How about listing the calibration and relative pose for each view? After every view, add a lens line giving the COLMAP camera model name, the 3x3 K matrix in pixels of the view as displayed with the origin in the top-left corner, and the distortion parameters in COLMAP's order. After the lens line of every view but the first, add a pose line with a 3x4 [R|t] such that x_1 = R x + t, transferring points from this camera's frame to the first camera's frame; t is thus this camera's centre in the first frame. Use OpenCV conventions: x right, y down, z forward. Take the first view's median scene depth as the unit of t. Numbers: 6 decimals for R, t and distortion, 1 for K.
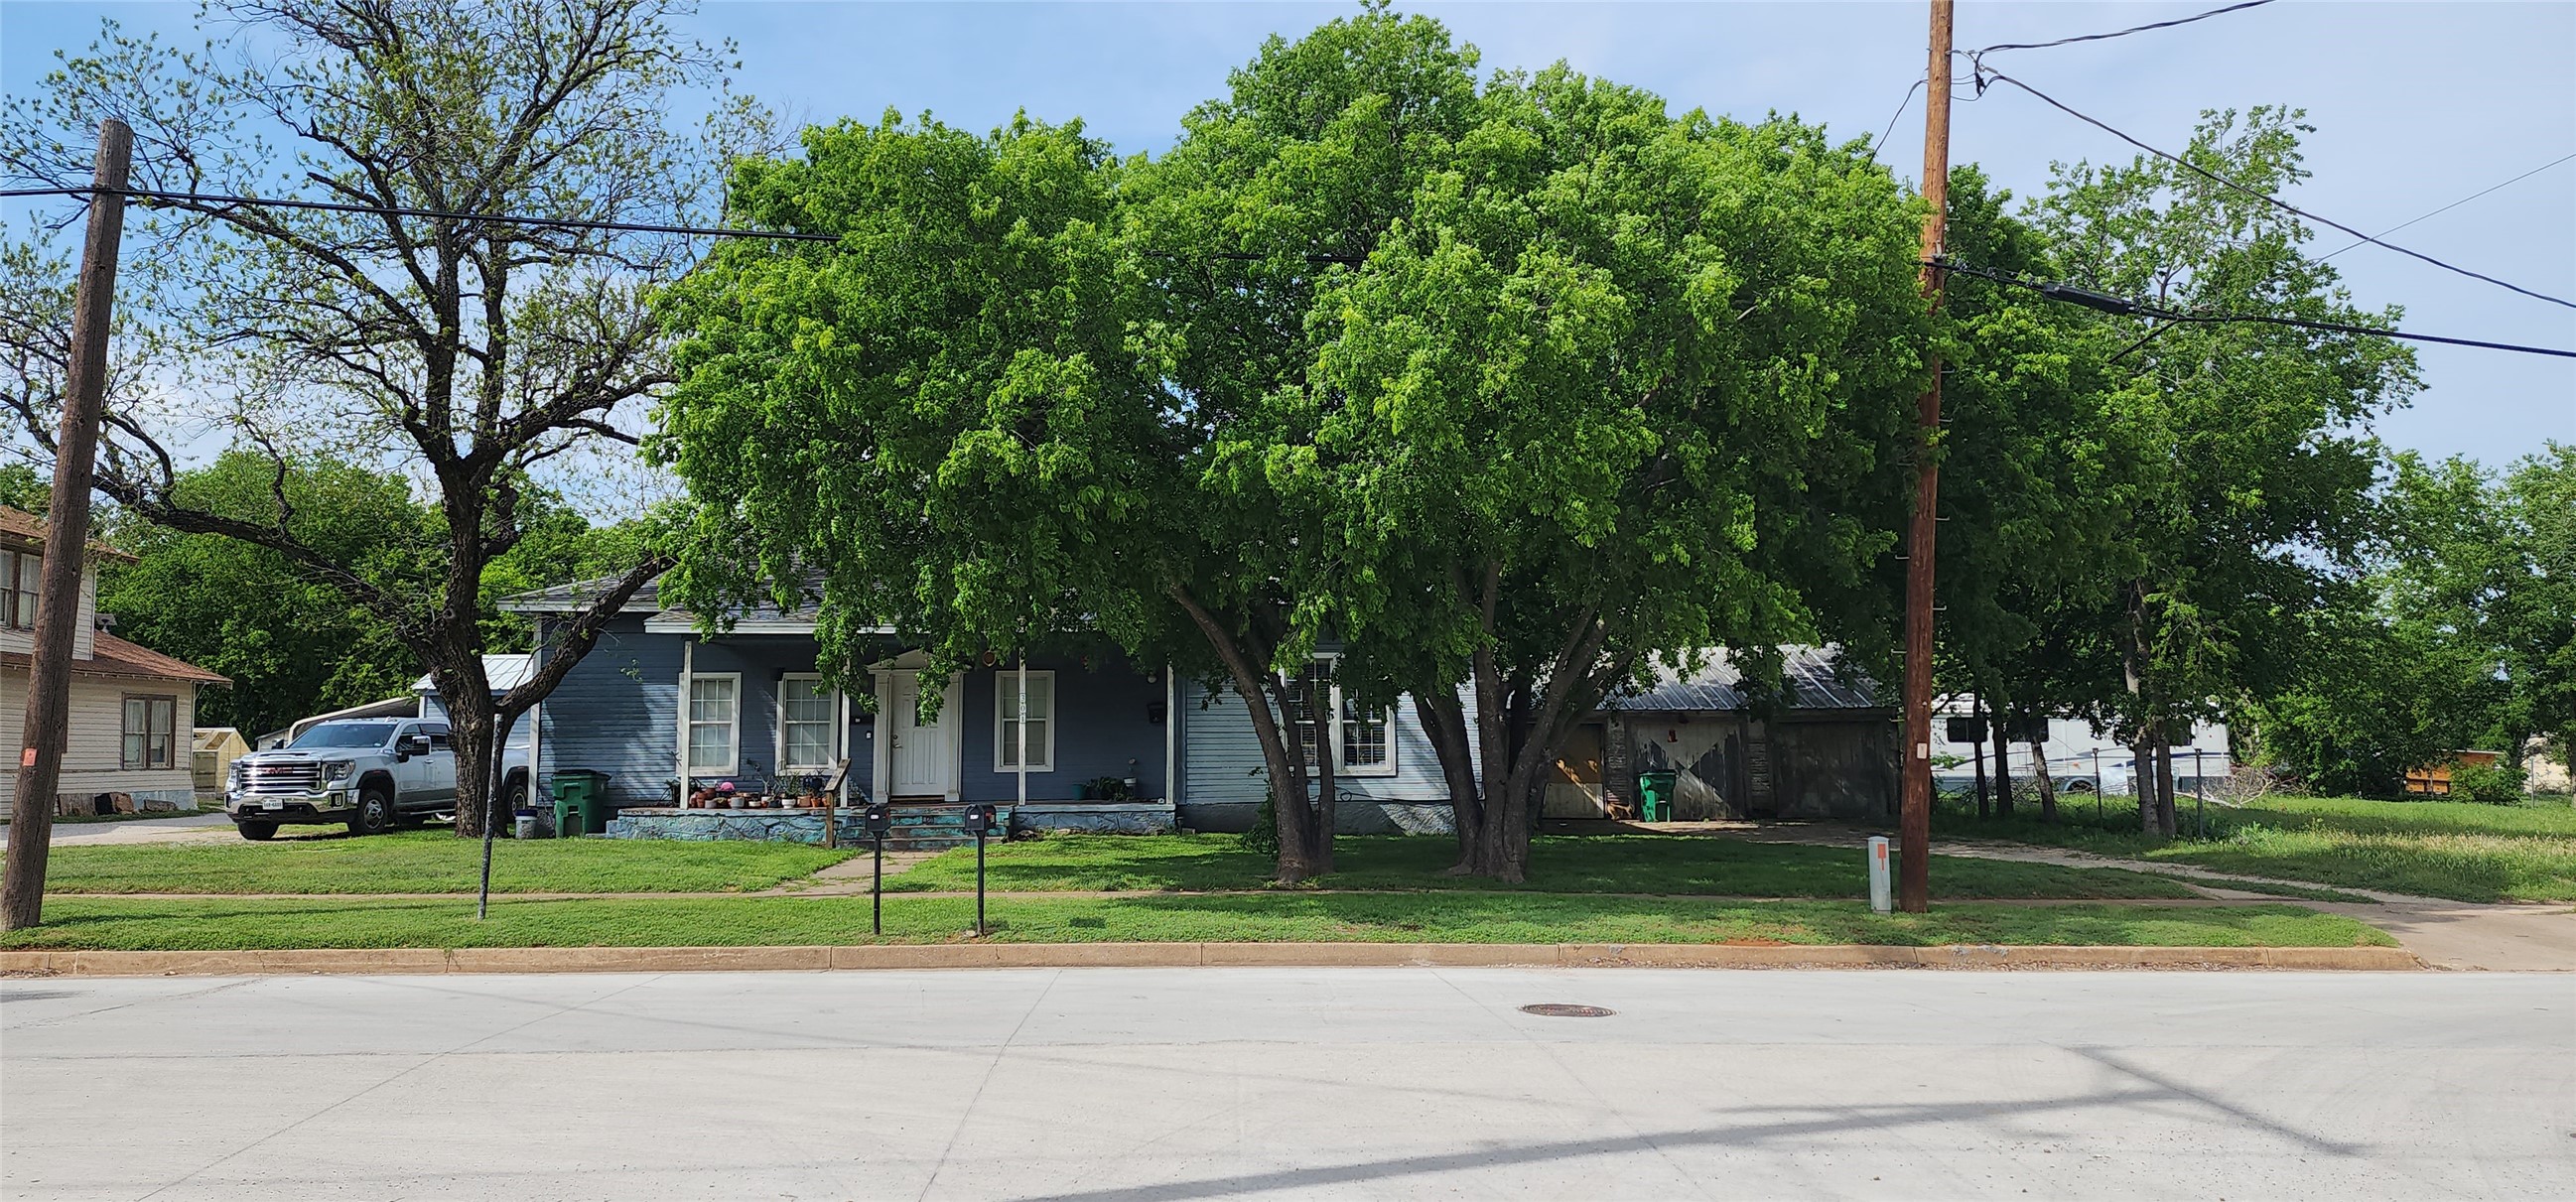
lens RADIAL K [[1707.4, 0, 1283.9], [0, 1707.4, 617.6], [0, 0, 1]] dist [0.094848, -0.084340]
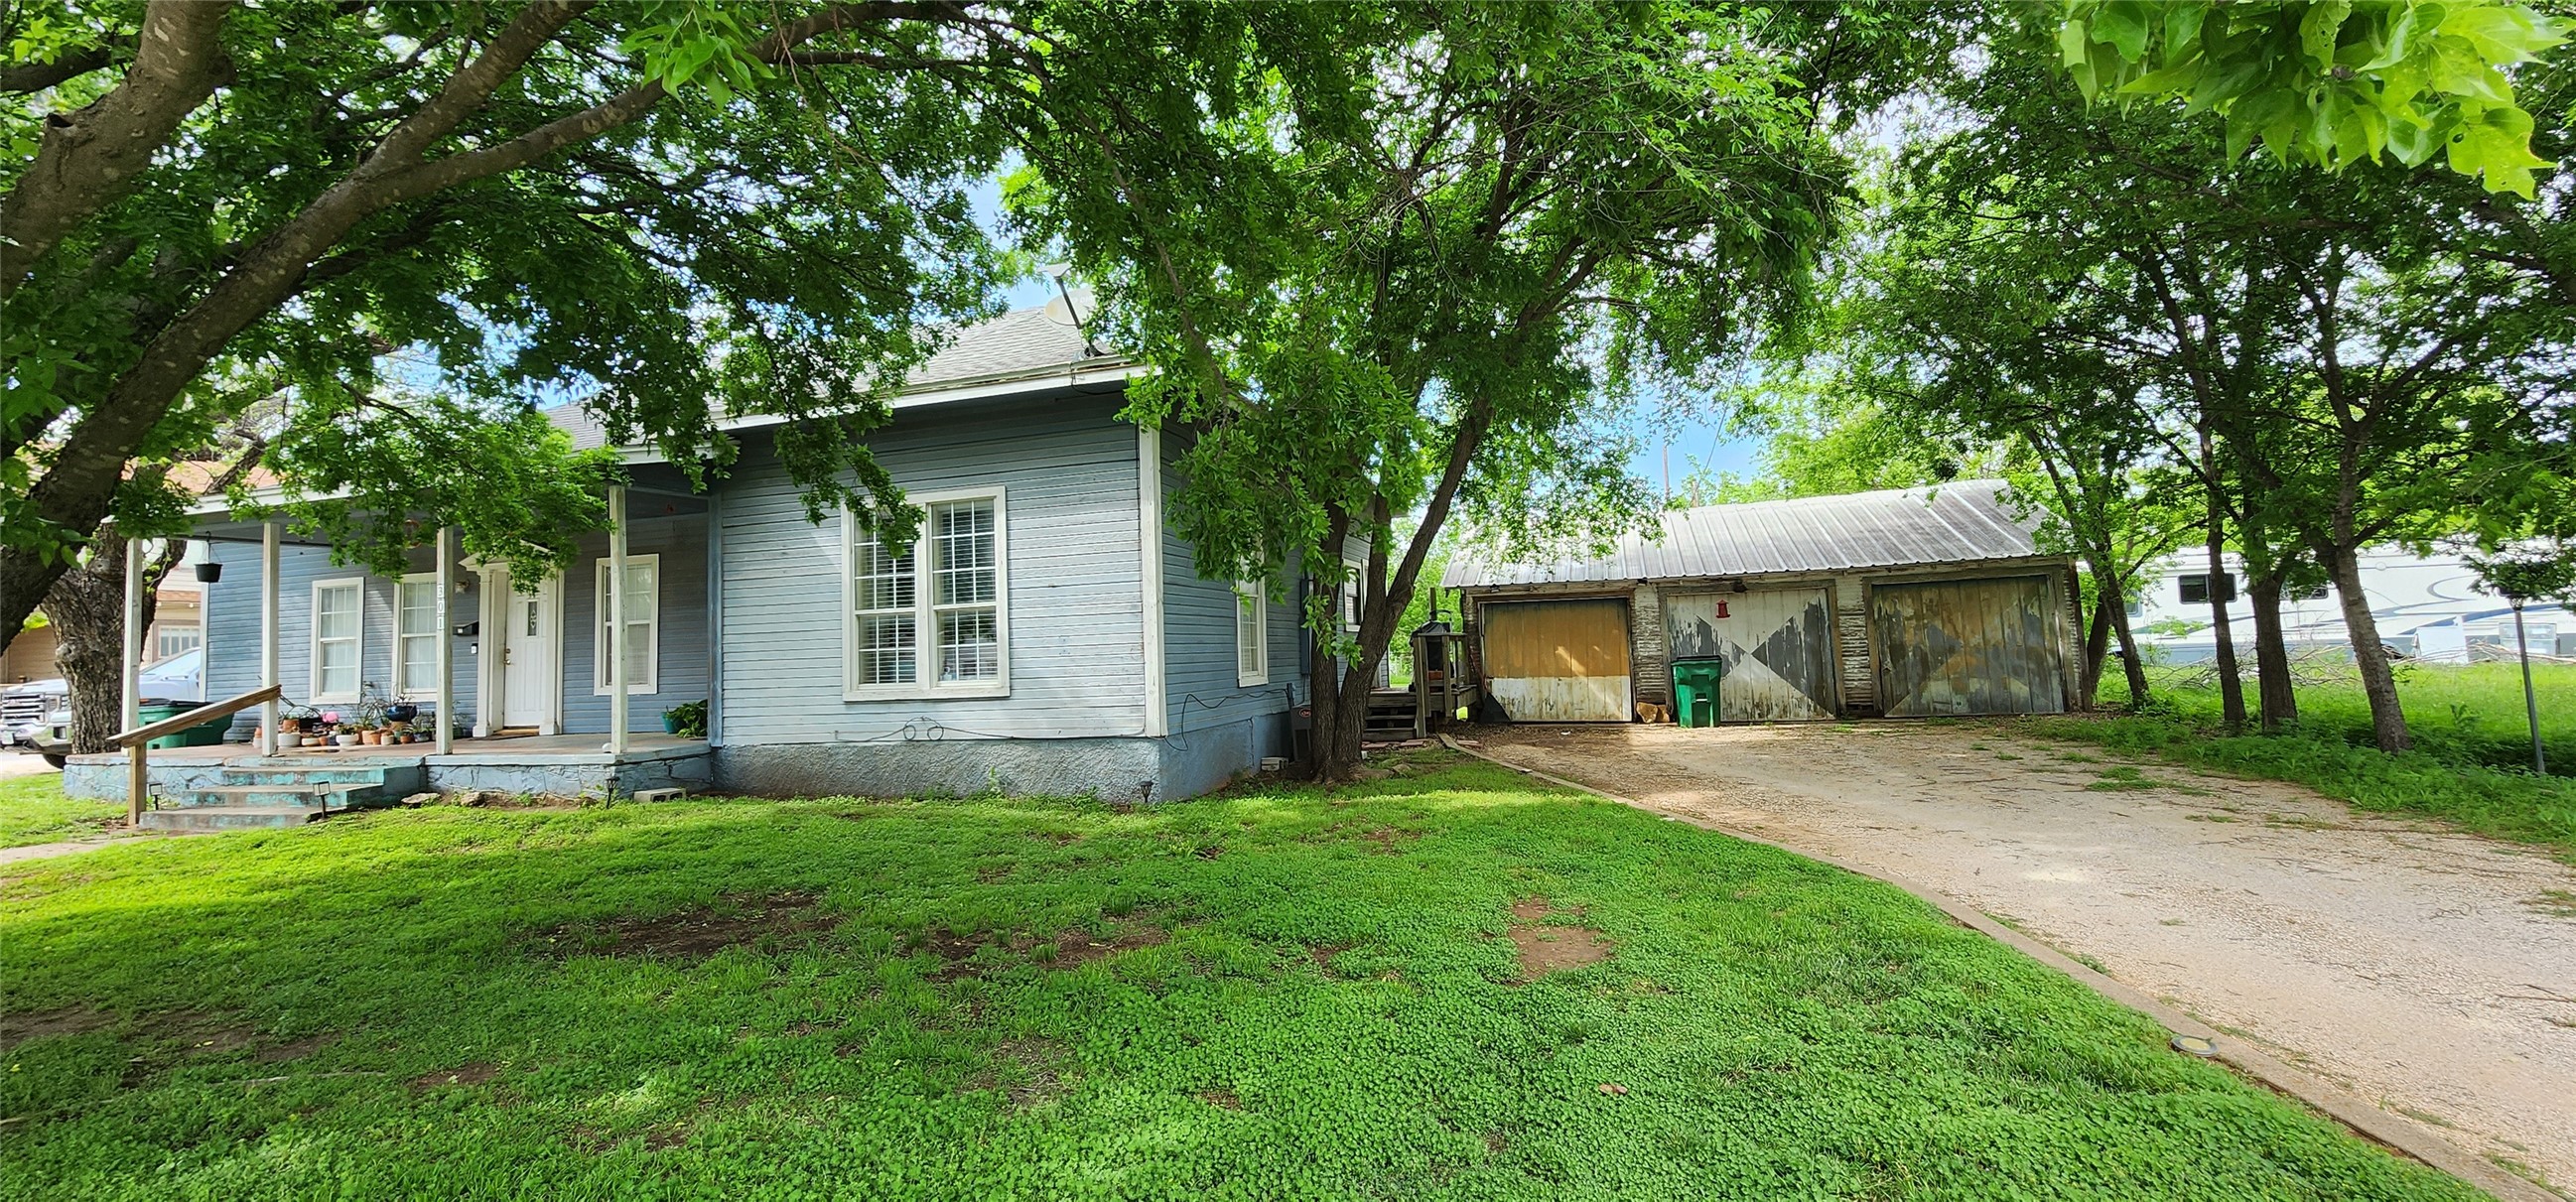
lens RADIAL K [[1055.9, 0, 1294.4], [0, 1055.9, 600.4], [0, 0, 1]] dist [-0.000342, -0.000496]
pose [[0.940543, -0.044448, -0.336755, 0.260488], [0.057889, 0.997873, 0.029974, 0.050910], [0.334706, -0.047686, 0.941115, 0.642002]]
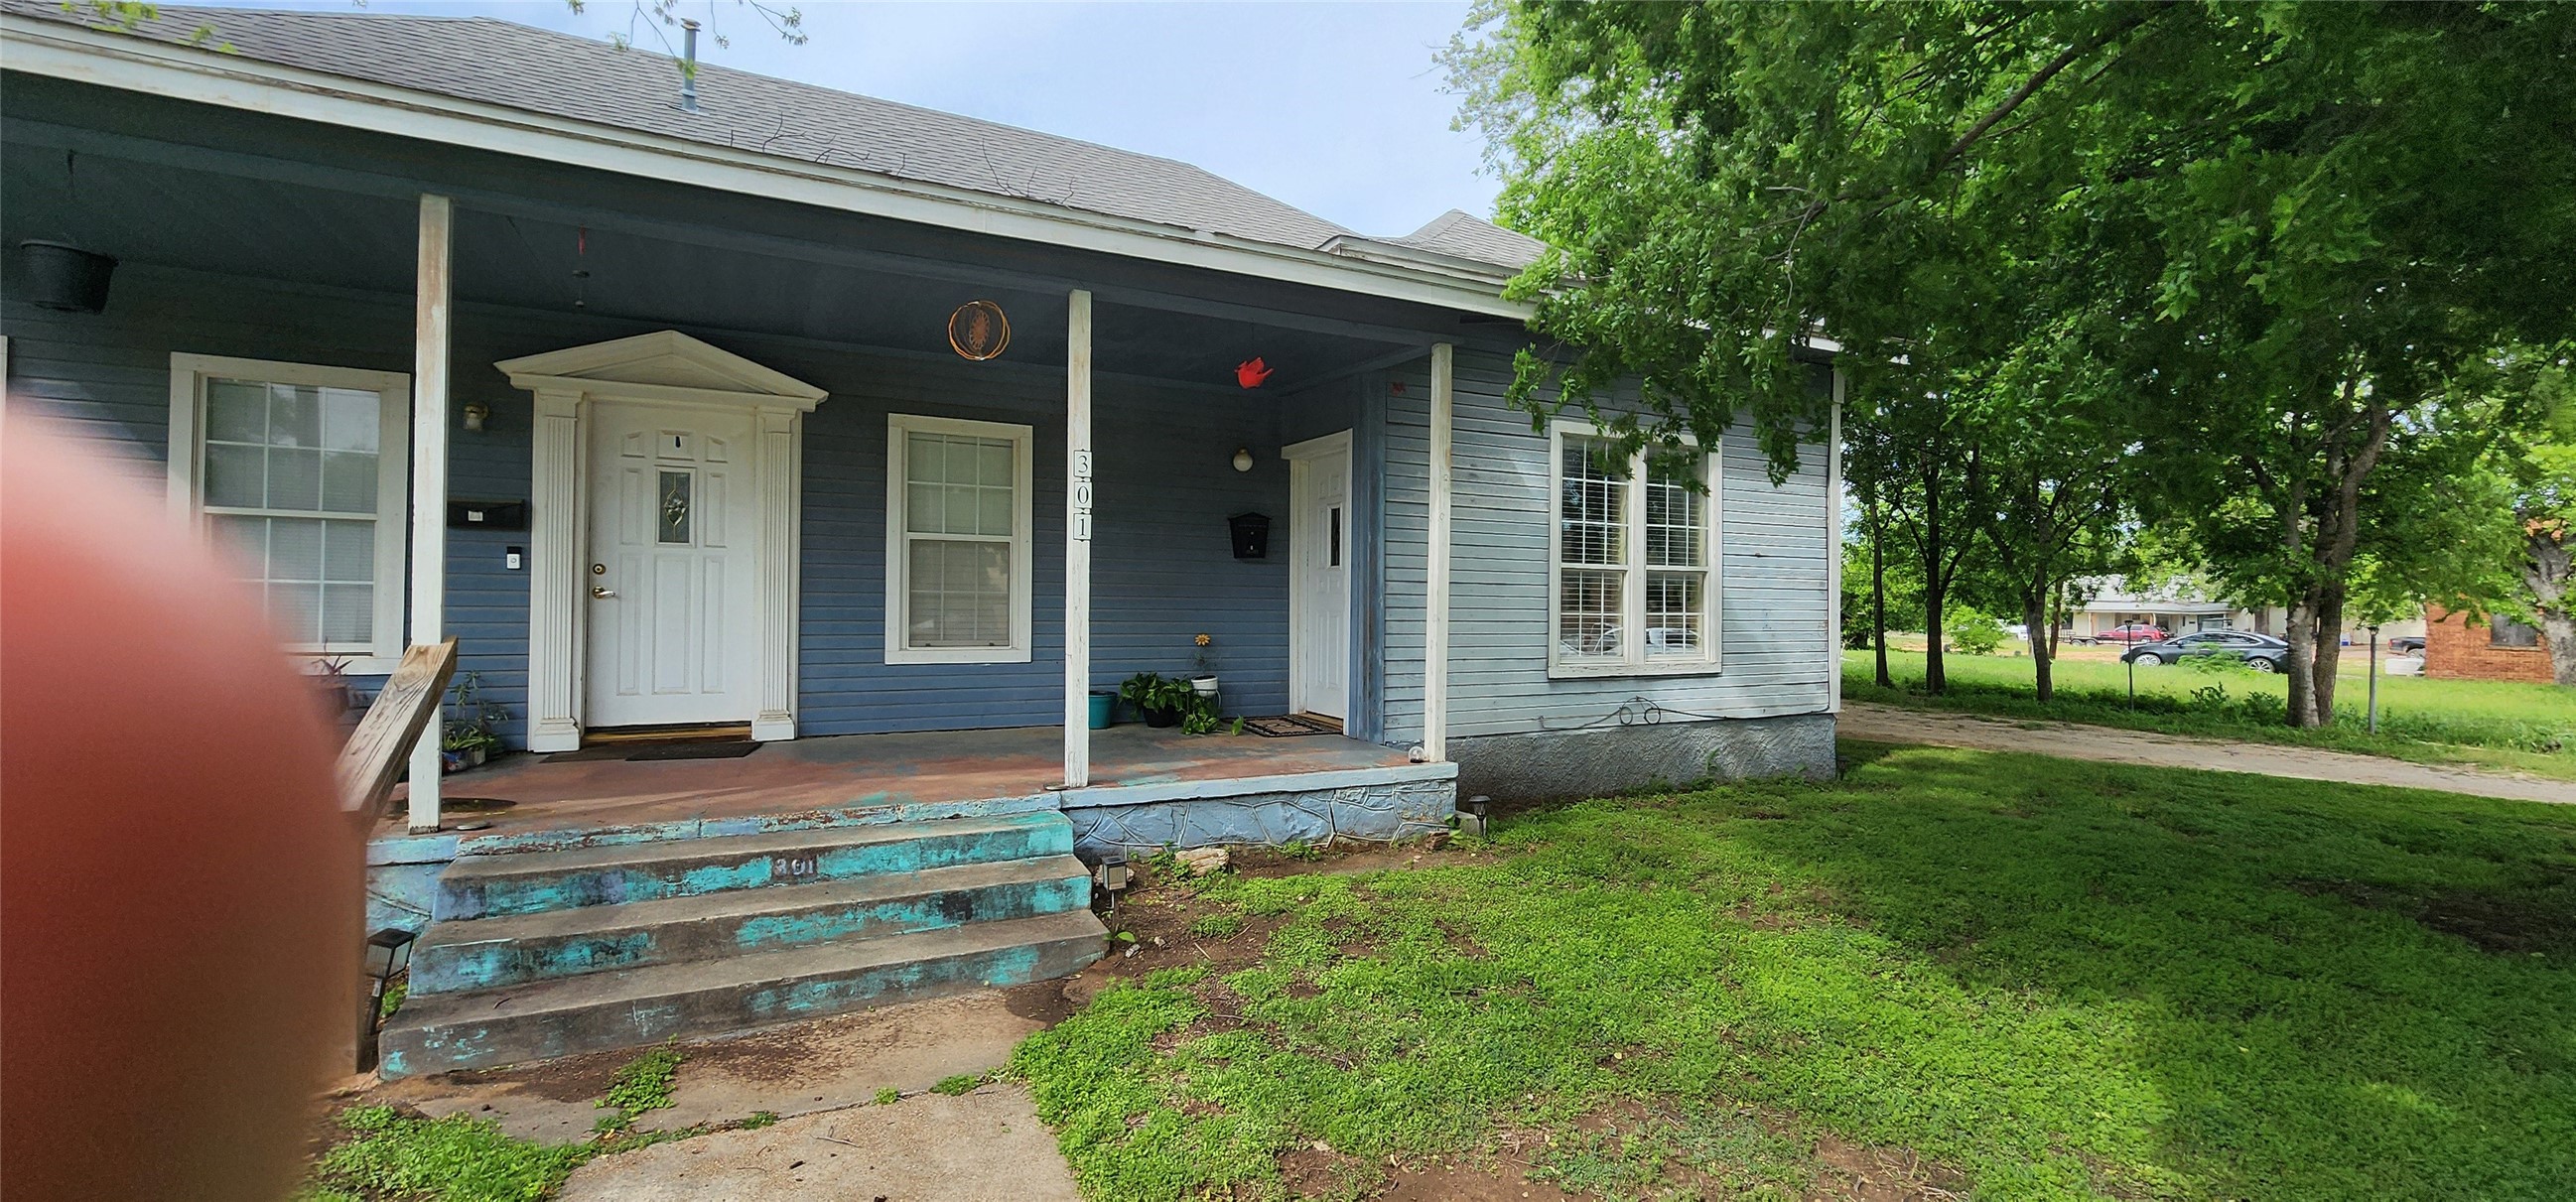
lens RADIAL K [[1059.9, 0, 1289.5], [0, 1059.9, 602.2], [0, 0, 1]] dist [-0.000612, 0.000485]
pose [[0.911551, 0.018079, 0.410789, -0.177390], [-0.051959, 0.996089, 0.071459, 0.050592], [-0.407890, -0.086482, 0.908926, 0.701717]]
